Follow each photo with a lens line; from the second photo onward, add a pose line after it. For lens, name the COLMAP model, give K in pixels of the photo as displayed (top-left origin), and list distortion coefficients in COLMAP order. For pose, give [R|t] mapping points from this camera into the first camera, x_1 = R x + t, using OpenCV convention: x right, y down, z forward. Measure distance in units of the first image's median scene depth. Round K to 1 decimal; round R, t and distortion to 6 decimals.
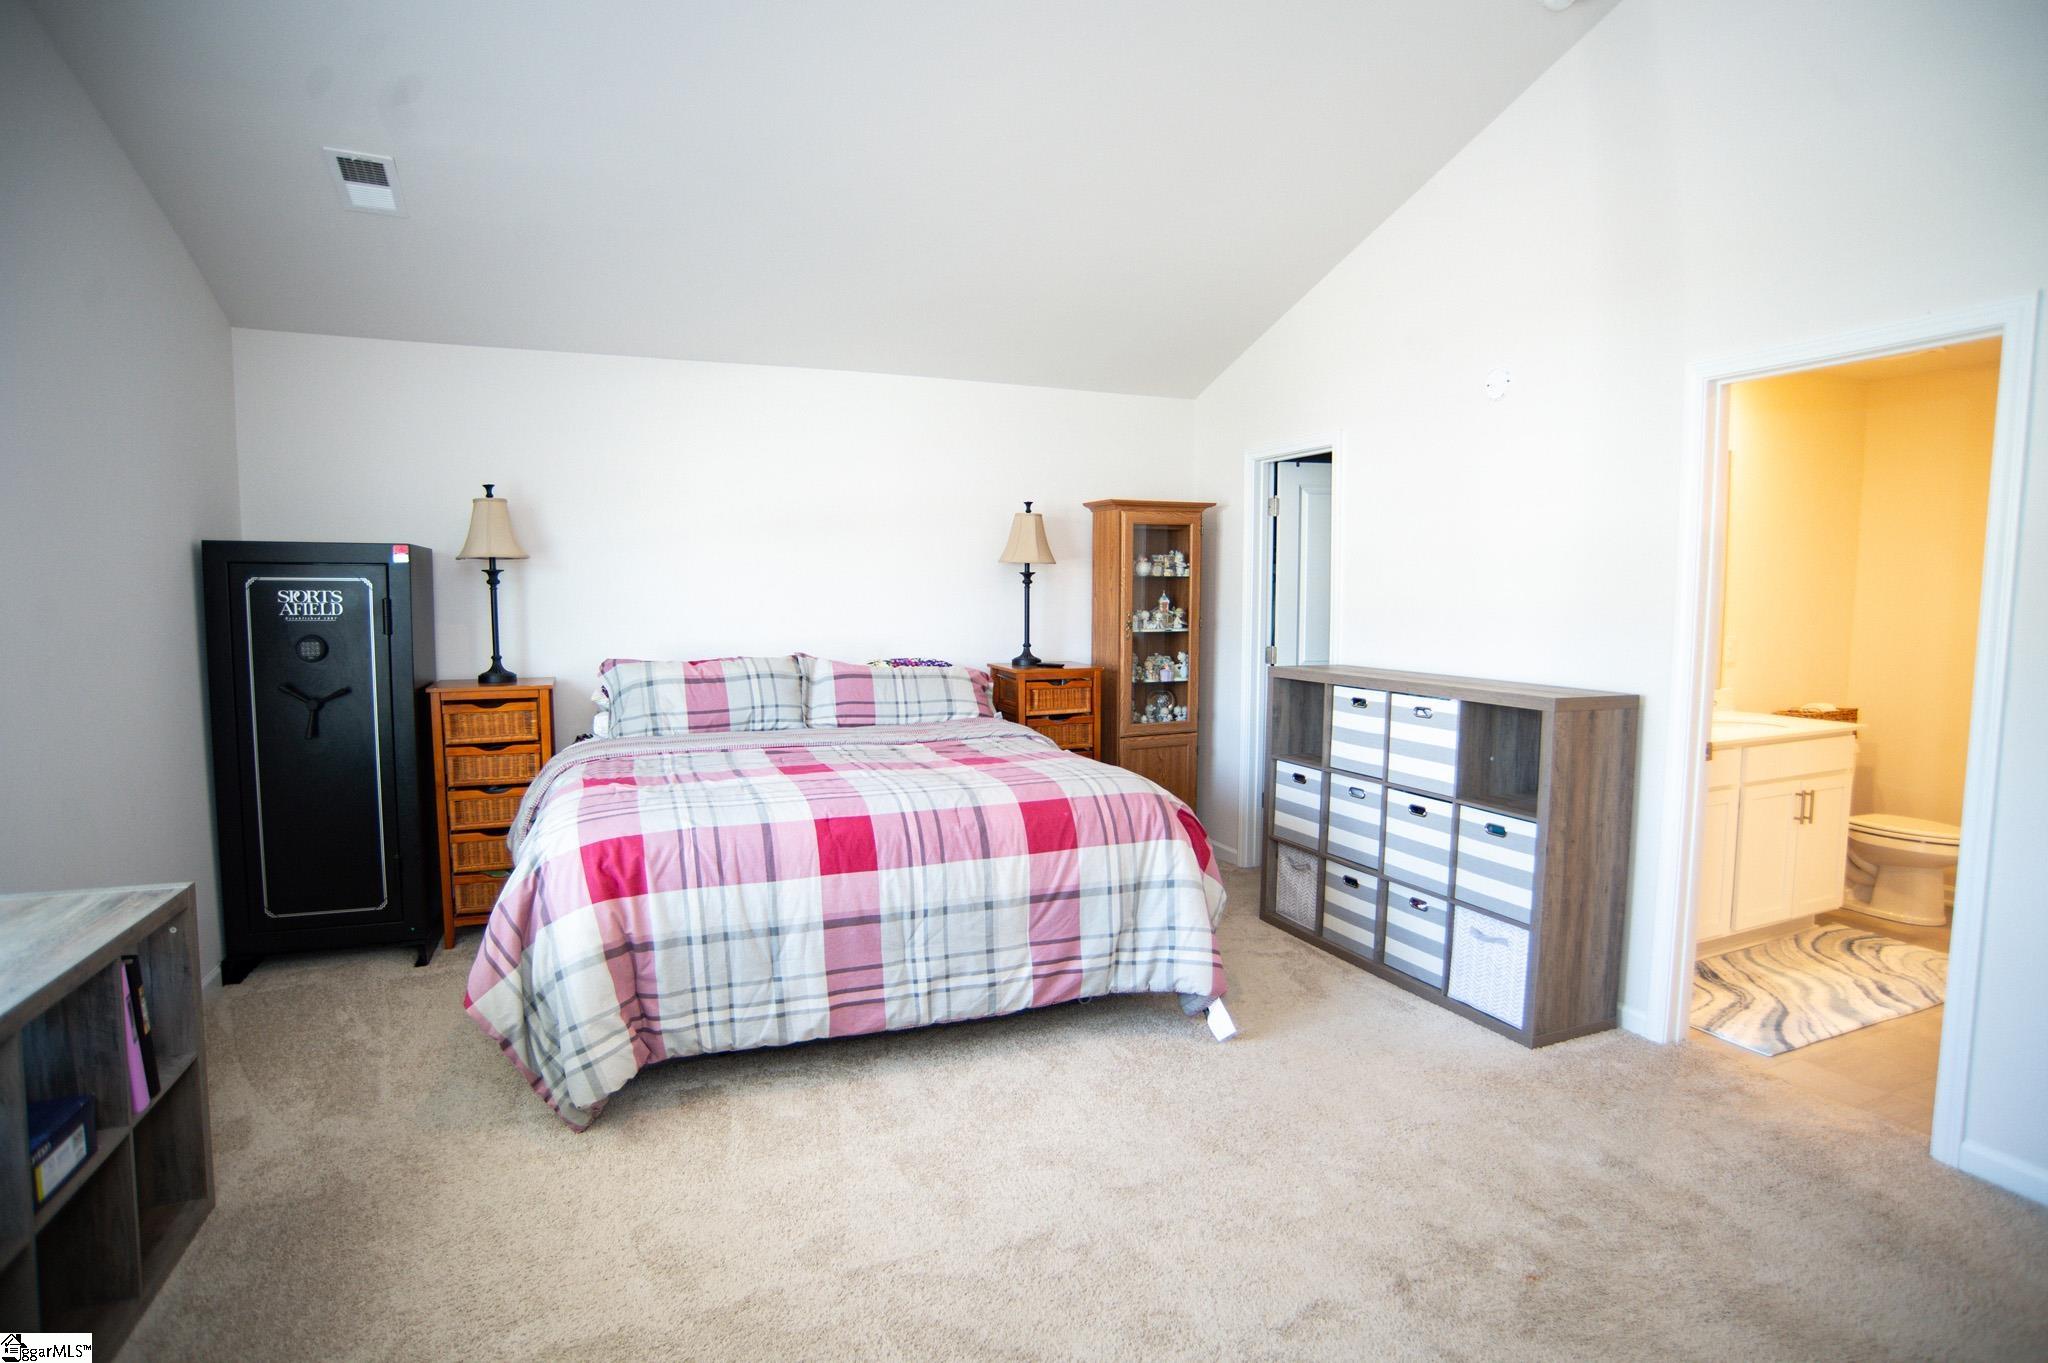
lens RADIAL K [[1074.9, 0, 1031.5], [0, 1074.9, 634.3], [0, 0, 1]] dist [-0.075010, 0.000201]
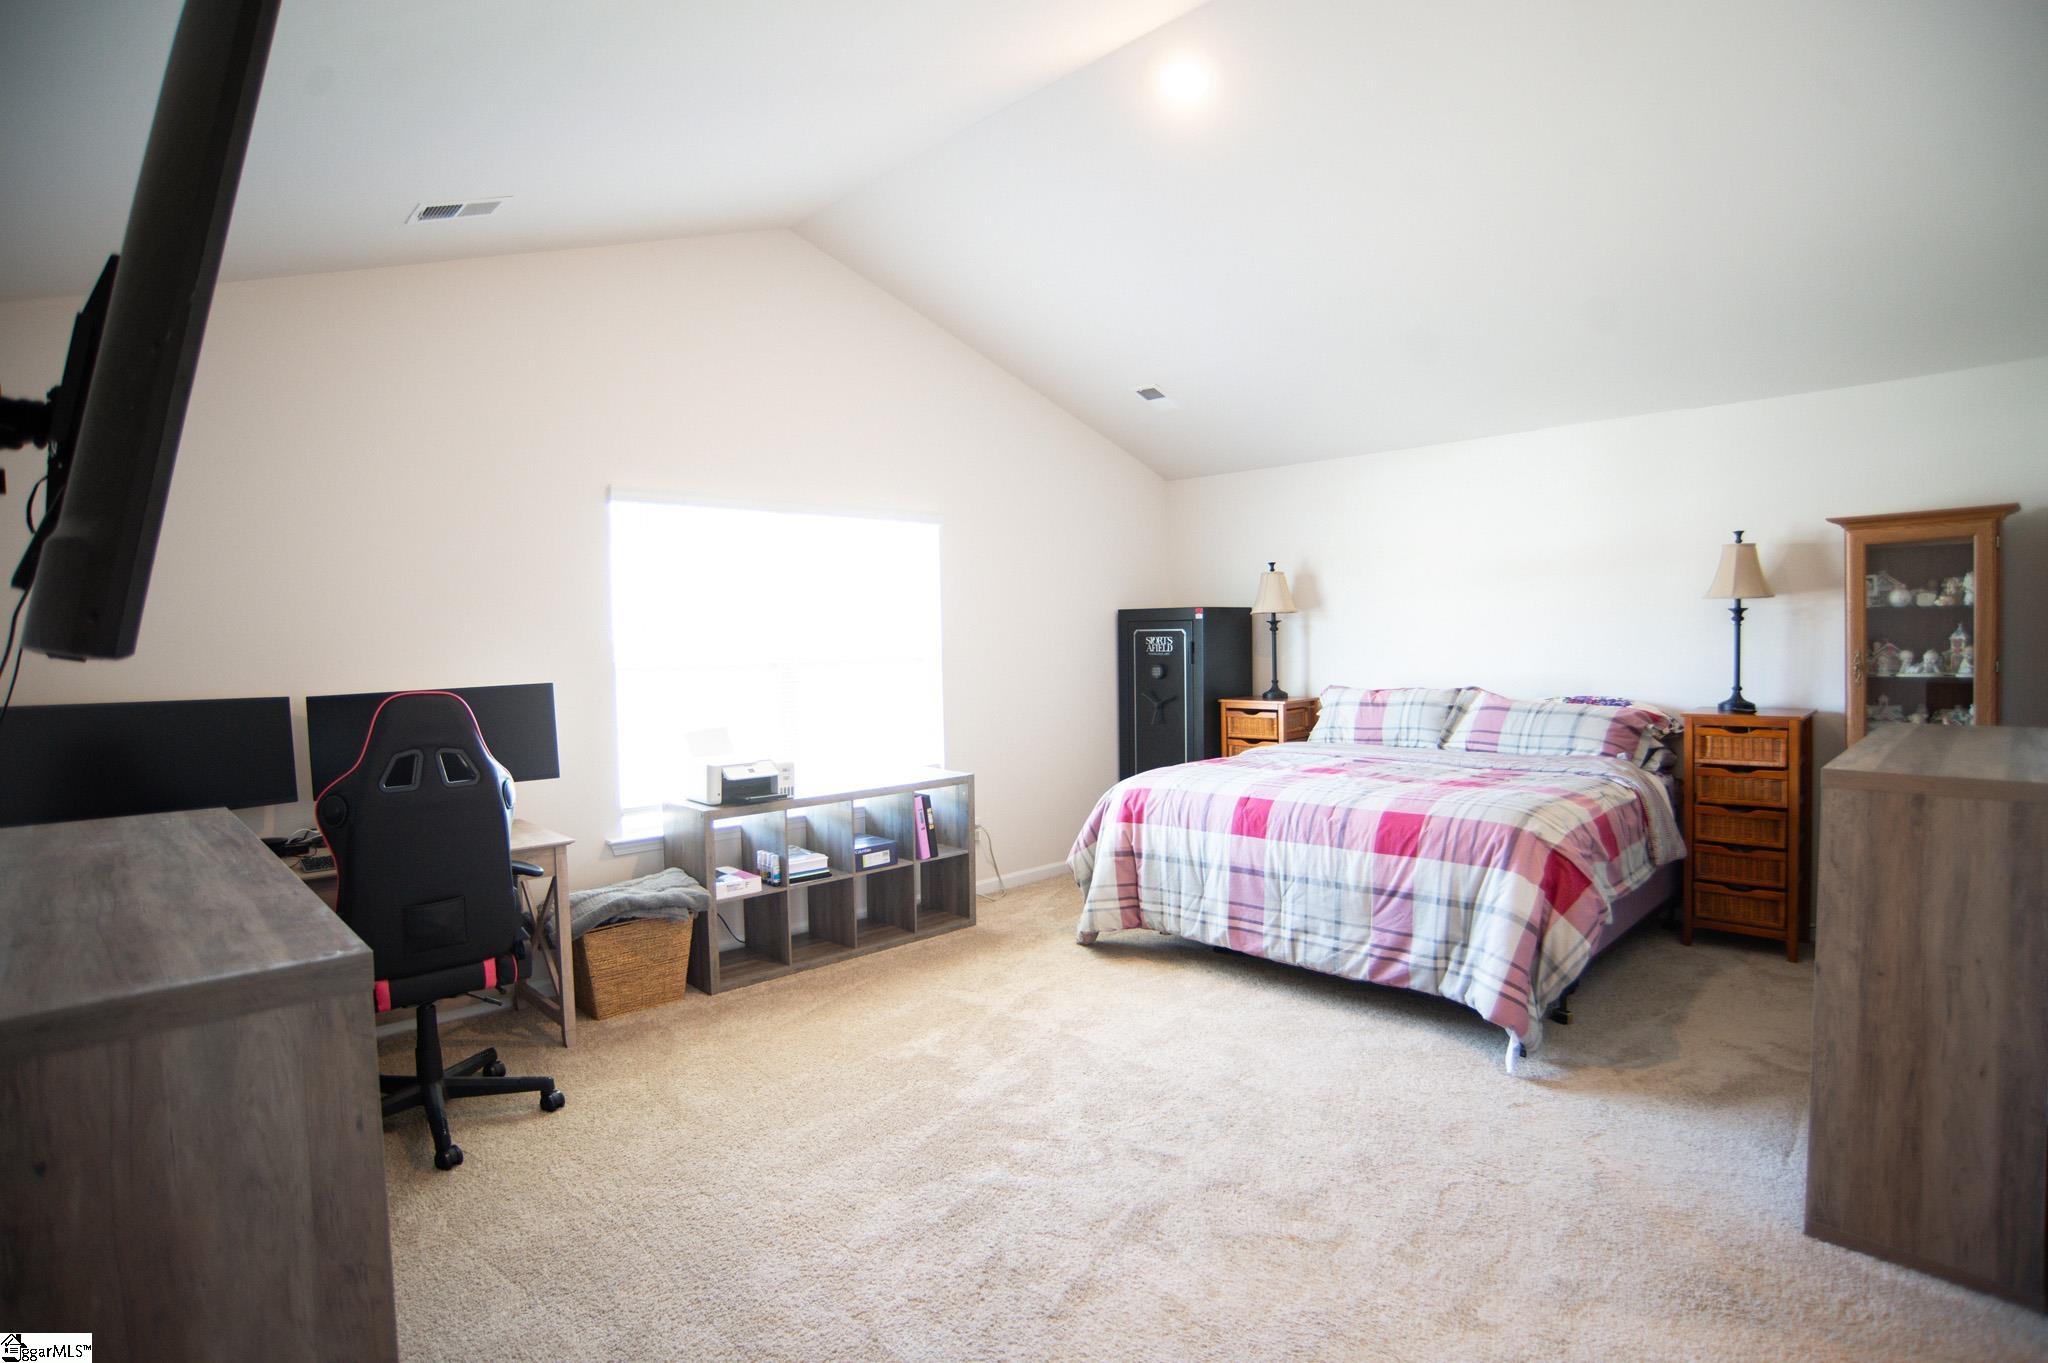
lens RADIAL K [[1074.9, 0, 1031.5], [0, 1074.9, 634.3], [0, 0, 1]] dist [-0.075010, 0.000201]
pose [[0.367490, -0.011201, -0.929960, 0.959436], [-0.022074, 0.999541, -0.020762, -0.006681], [0.929766, 0.028158, 0.367073, 0.194404]]
